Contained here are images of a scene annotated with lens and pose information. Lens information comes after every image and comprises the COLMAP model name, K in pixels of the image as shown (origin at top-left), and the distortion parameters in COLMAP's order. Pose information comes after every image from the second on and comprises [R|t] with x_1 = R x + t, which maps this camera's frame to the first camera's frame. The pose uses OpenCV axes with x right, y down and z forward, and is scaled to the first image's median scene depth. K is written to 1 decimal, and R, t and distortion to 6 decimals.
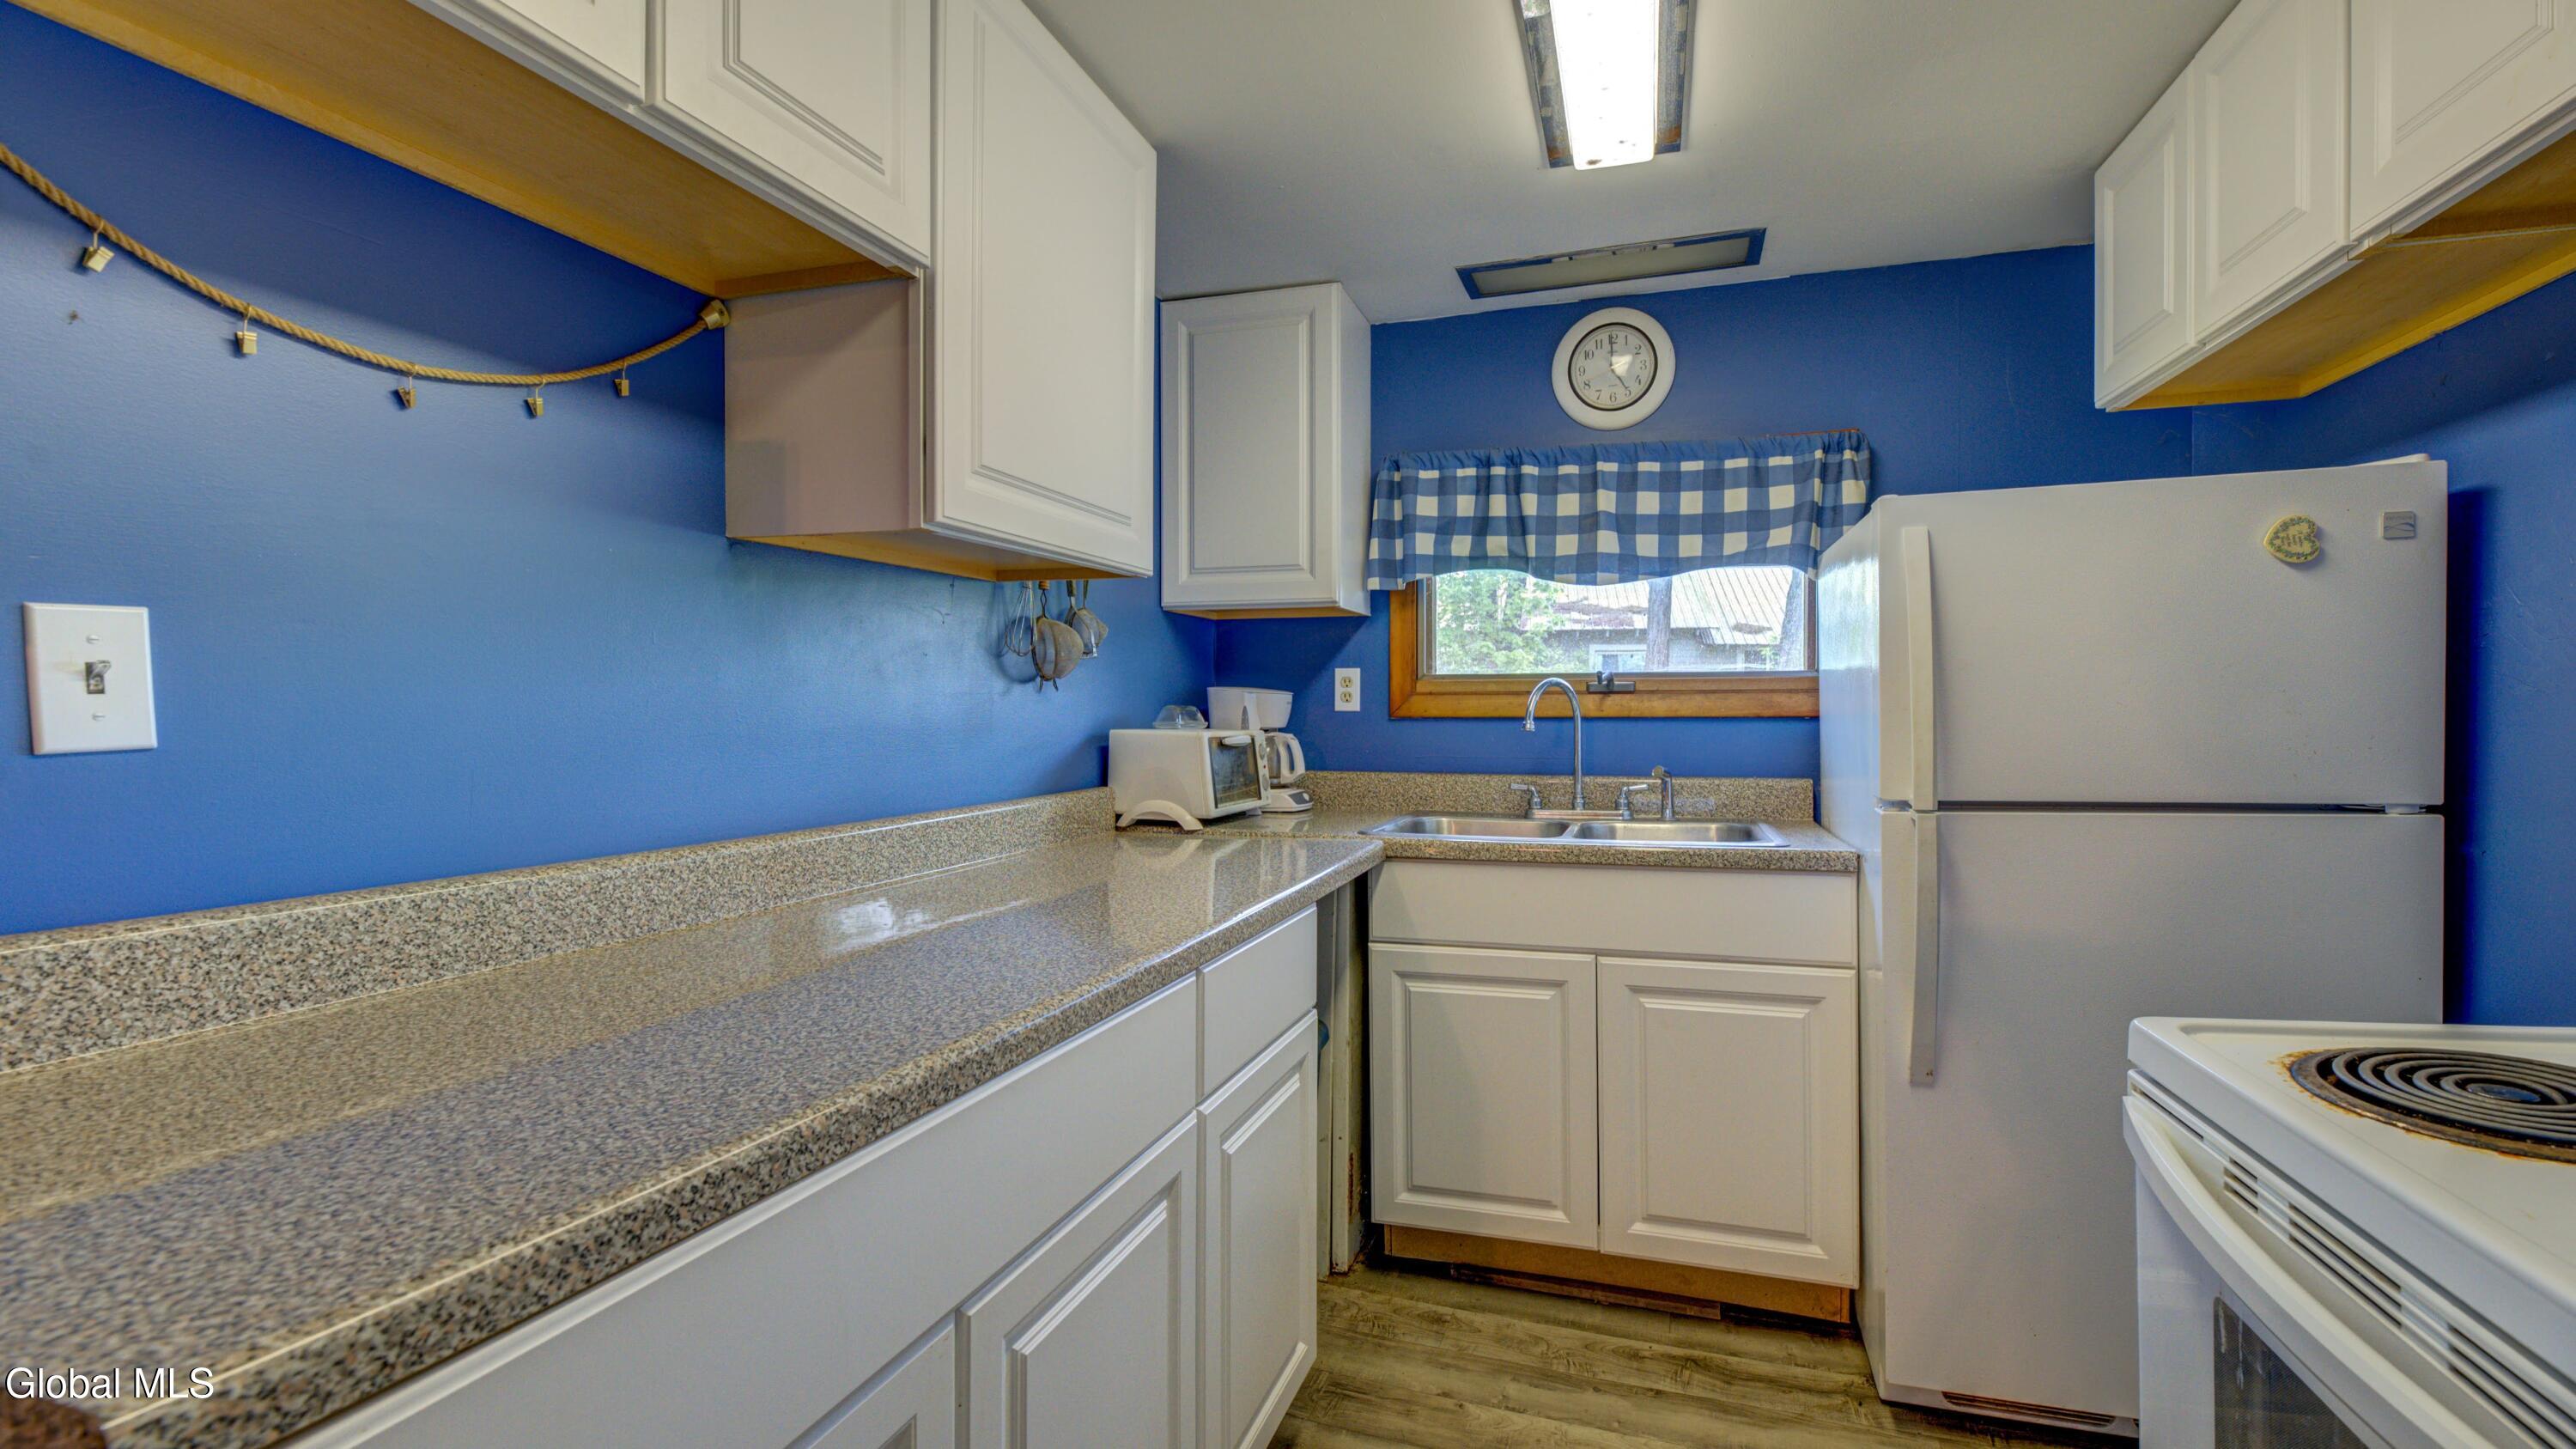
lens RADIAL K [[1049.7, 0, 1377.8], [0, 1049.7, 726.5], [0, 0, 1]] dist [-0.002348, -0.002478]
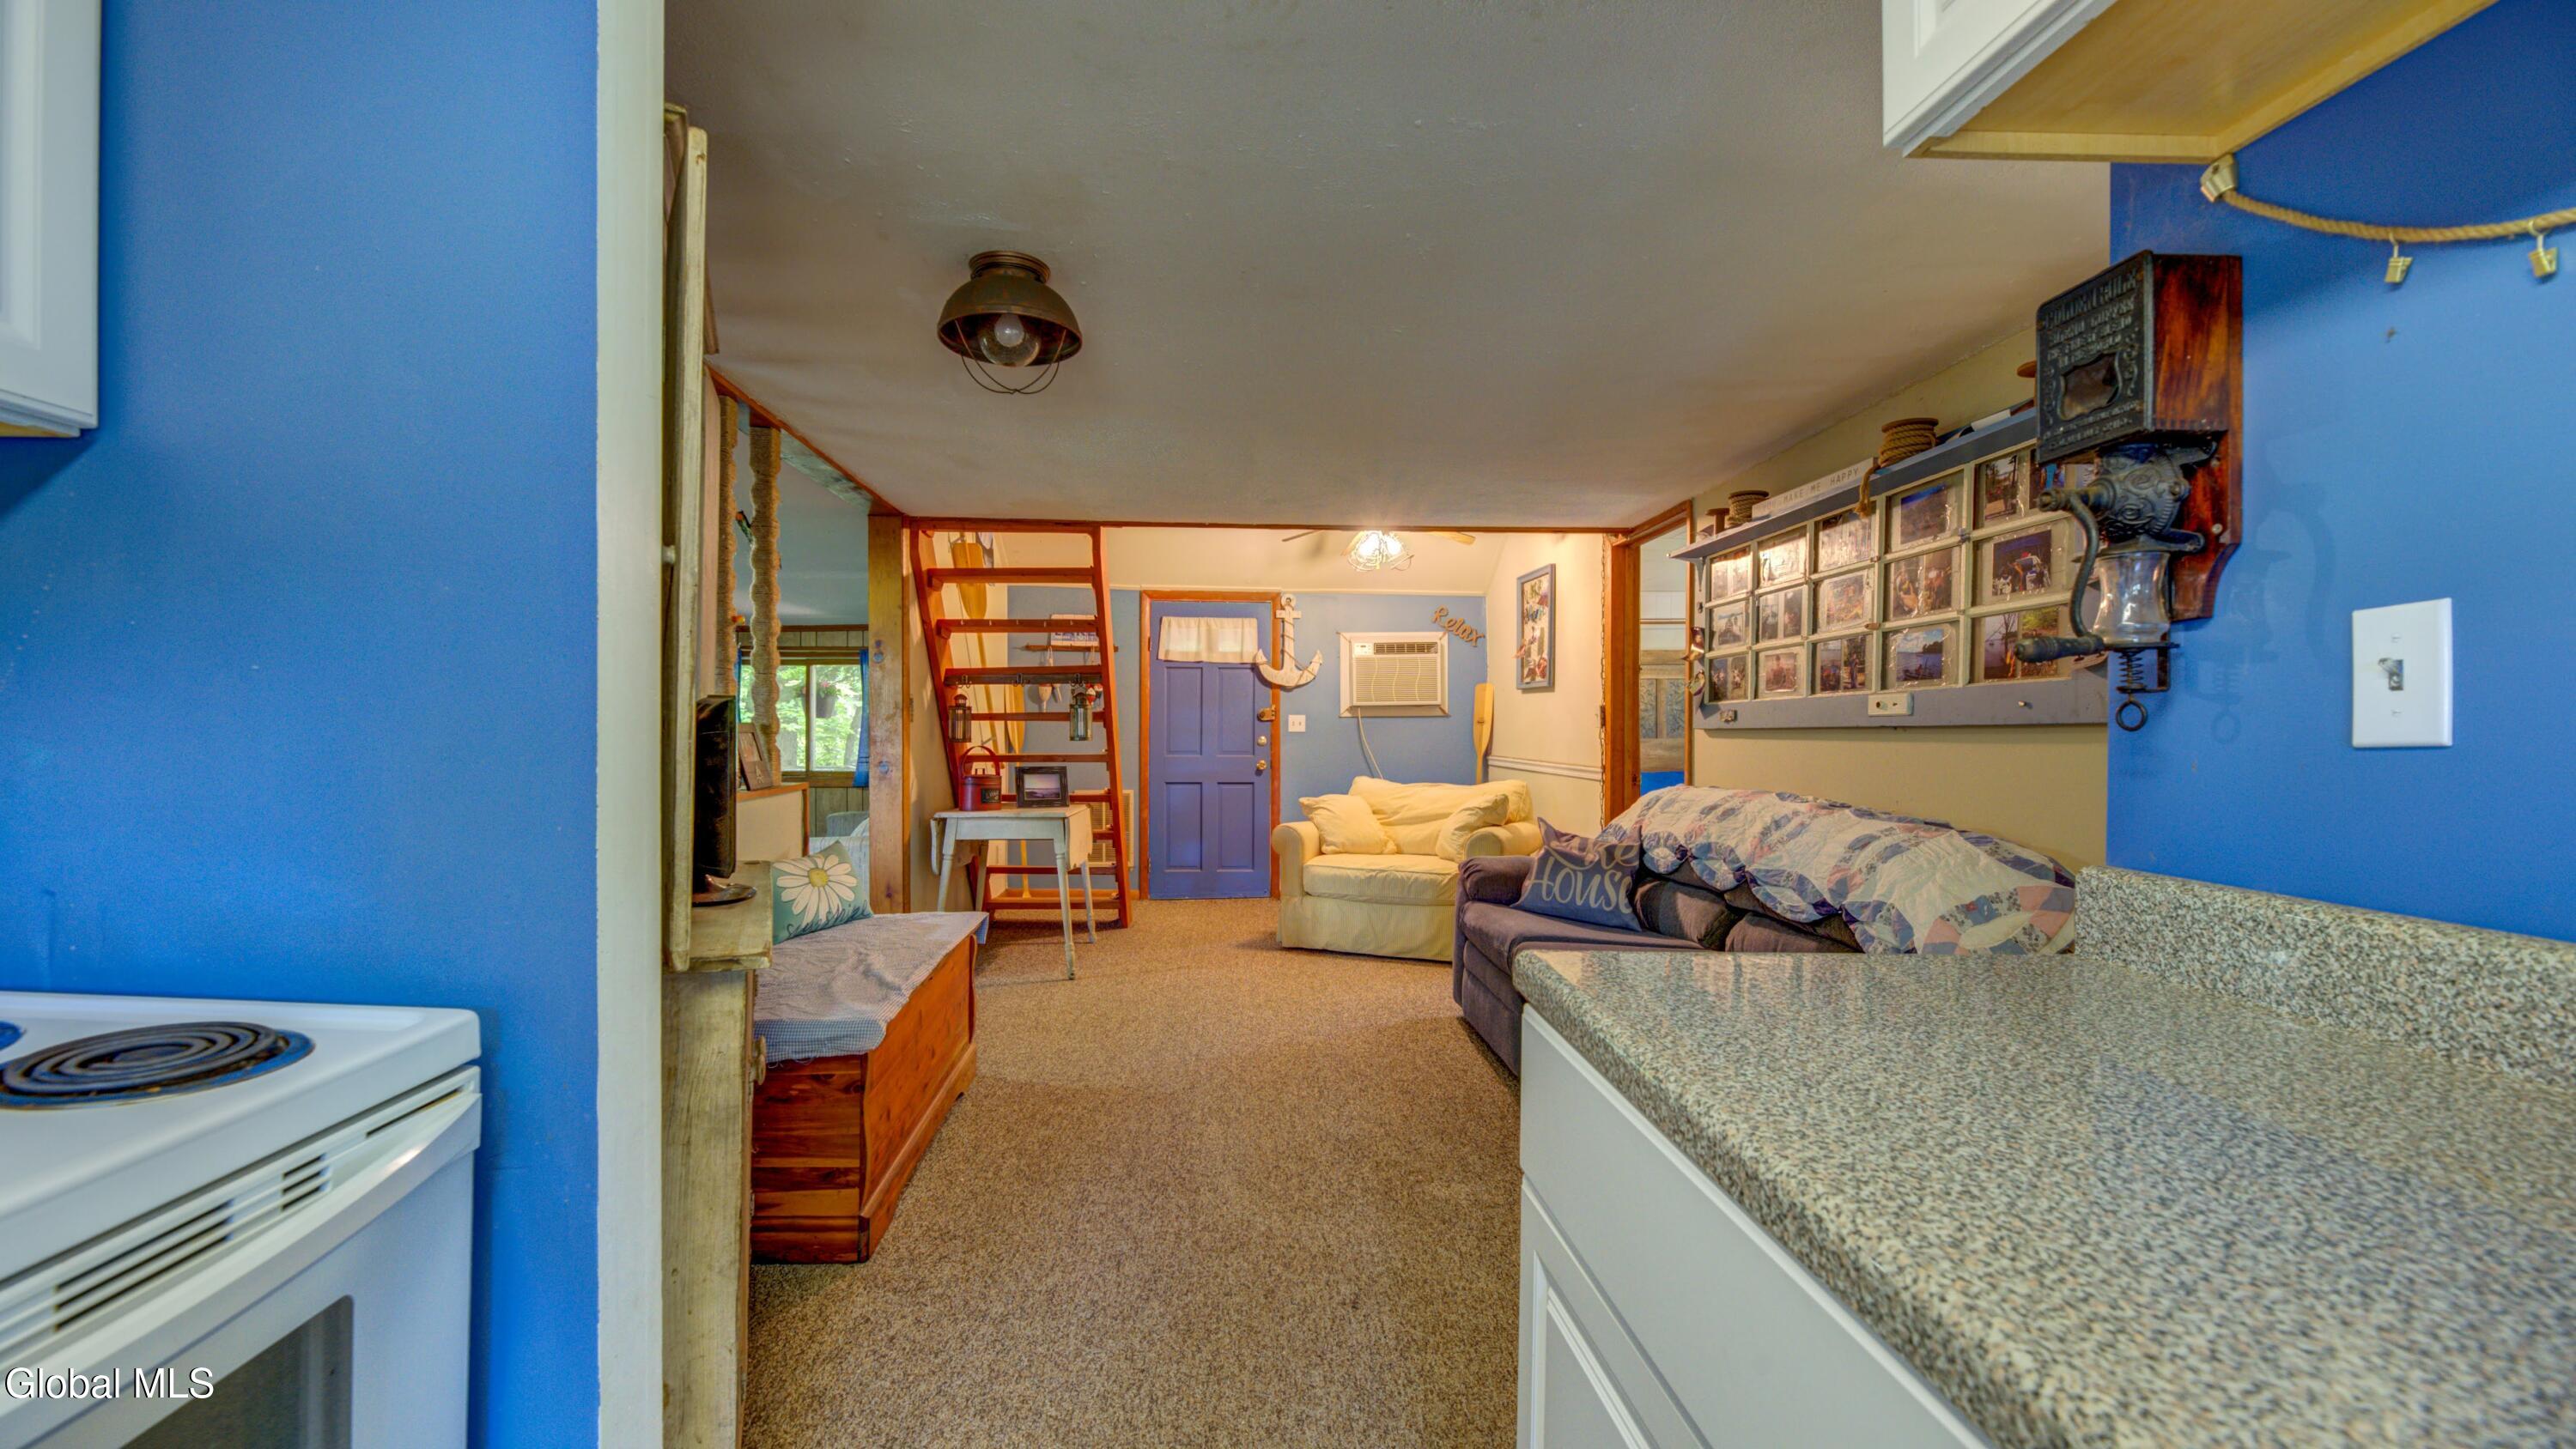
lens RADIAL K [[1041.2, 0, 1238.8], [0, 1041.2, 721.5], [0, 0, 1]] dist [-0.003268, 0.000273]
pose [[-0.960727, -0.006902, -0.277411, 0.059953], [-0.010276, 0.999890, 0.010711, -0.000031], [0.277306, 0.013141, -0.960692, 0.629699]]
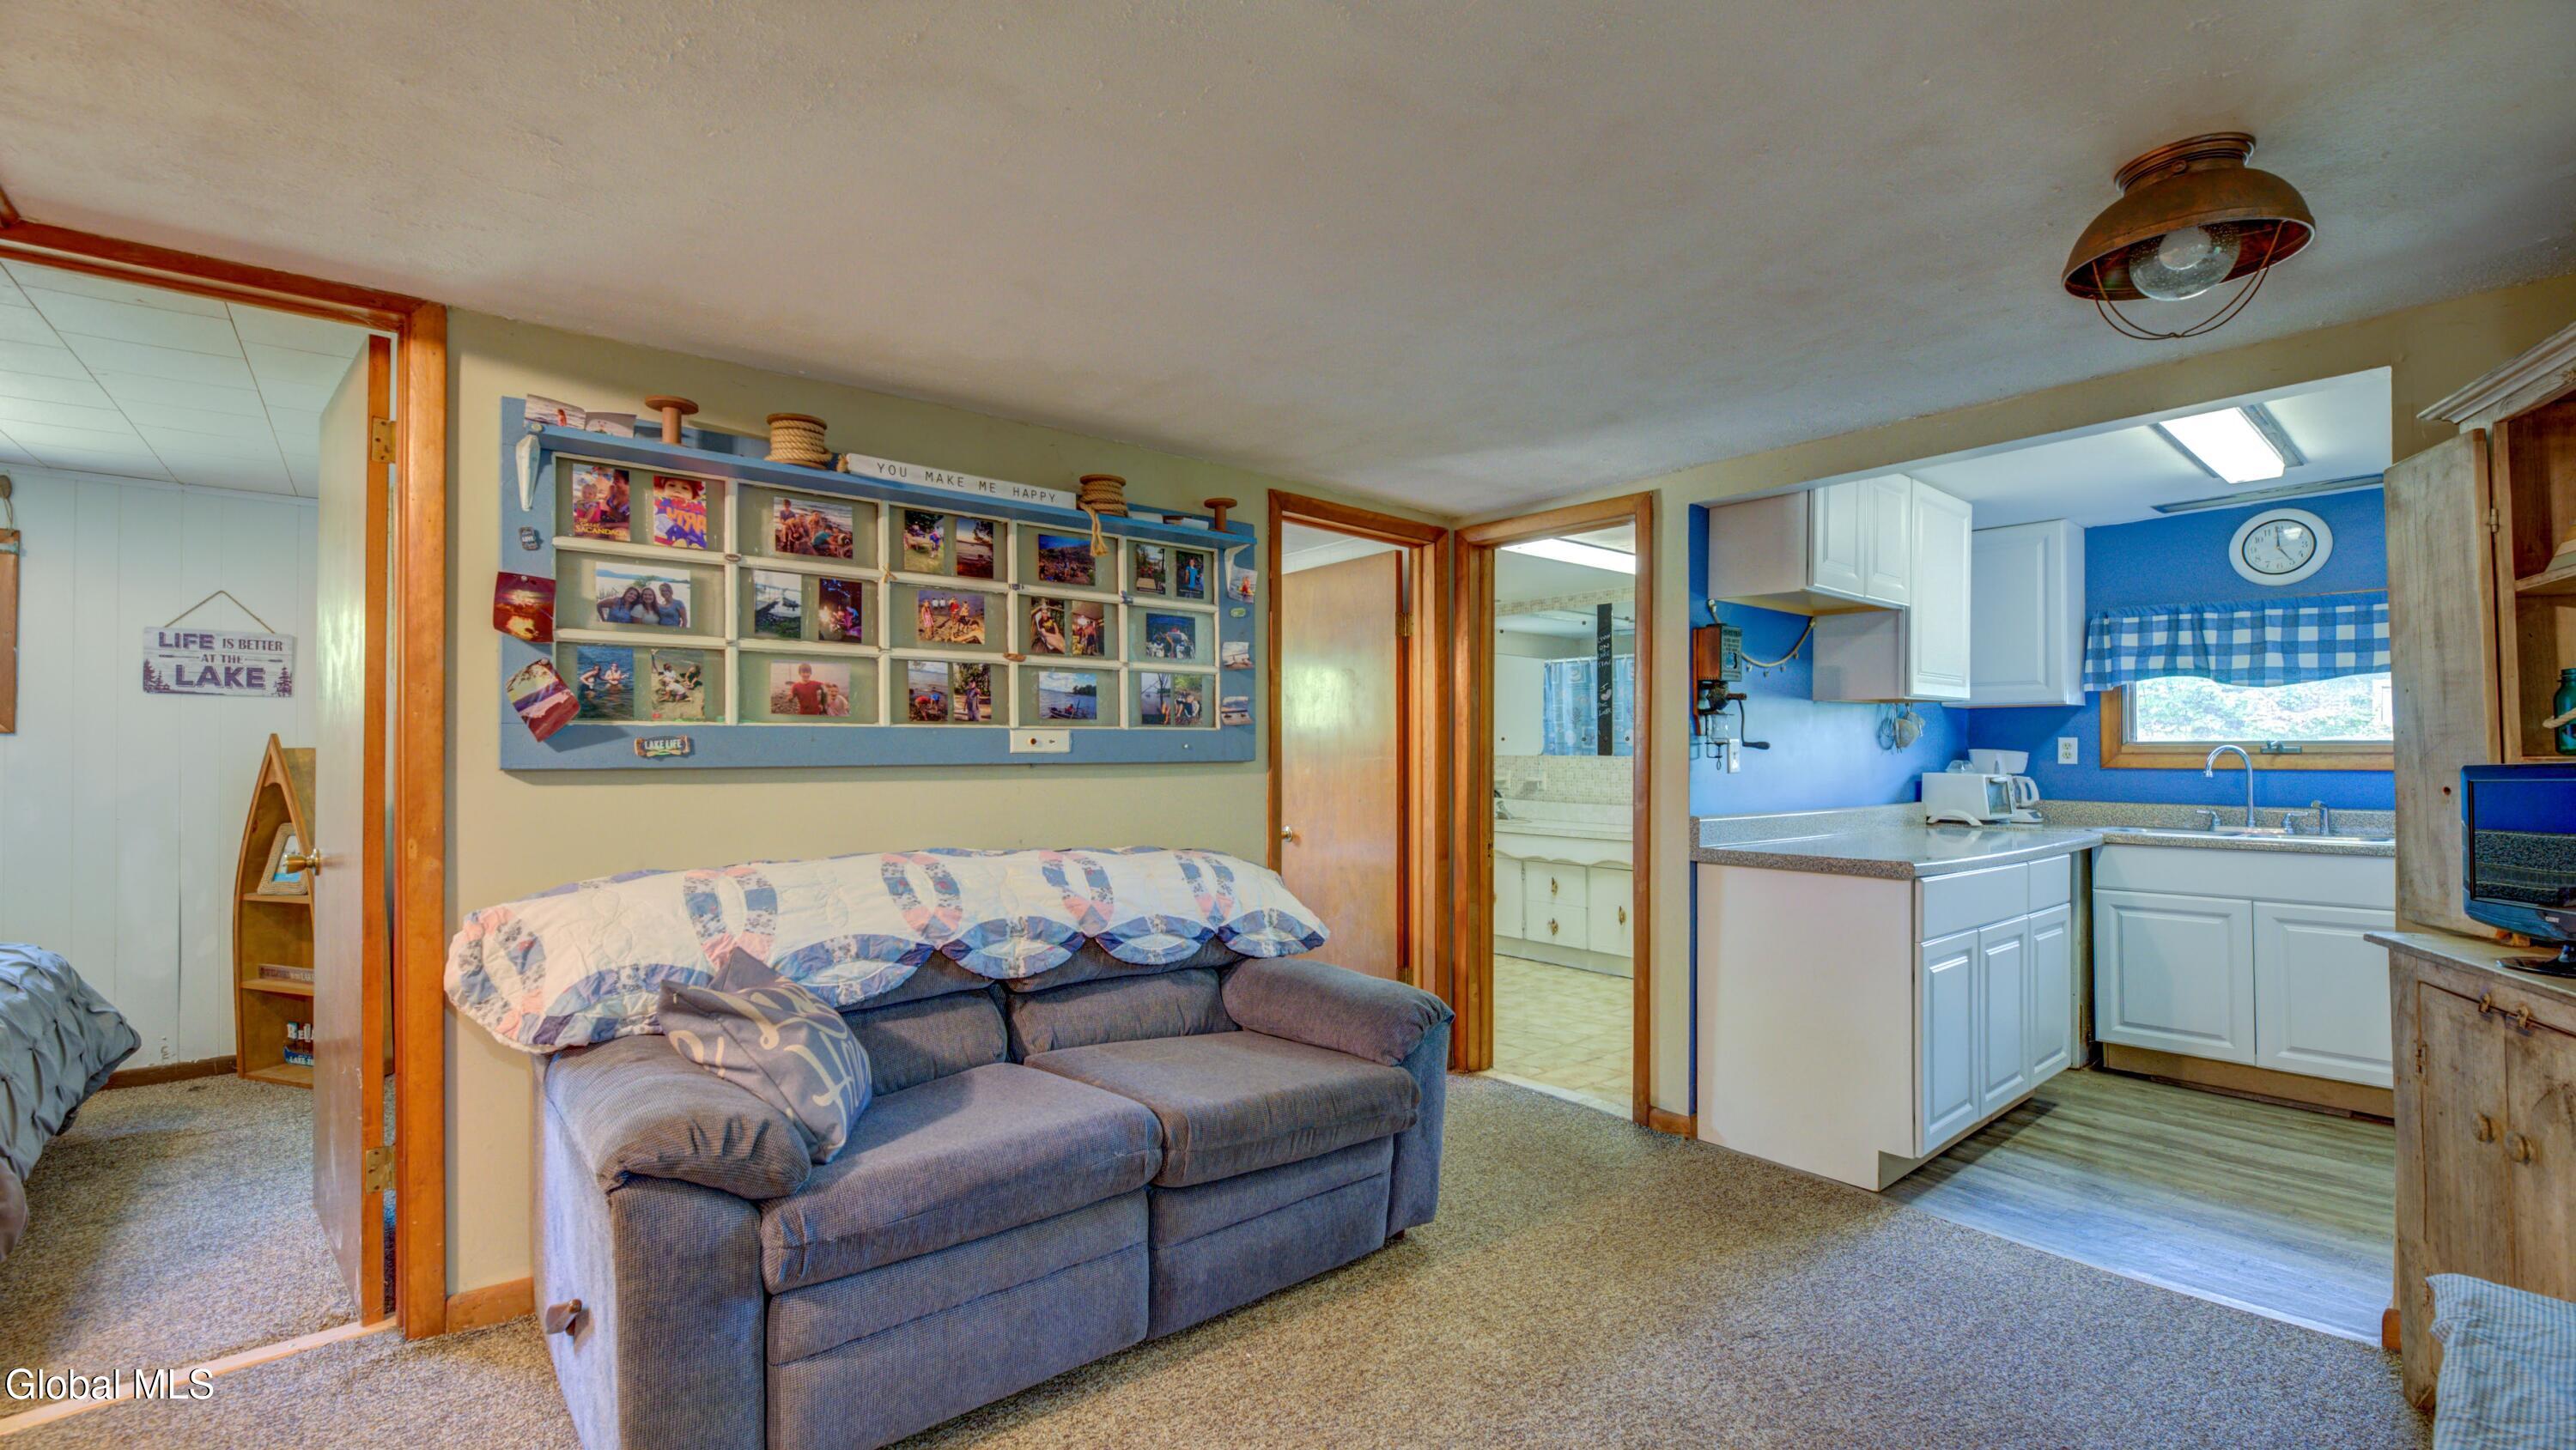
lens RADIAL K [[1049.5, 0, 1282.1], [0, 1049.5, 742.9], [0, 0, 1]] dist [-0.002348, -0.002478]
pose [[0.813412, -0.002559, -0.581683, -0.098669], [-0.014402, 0.999595, -0.024537, 0.013752], [0.581510, 0.028336, 0.813046, -1.367375]]
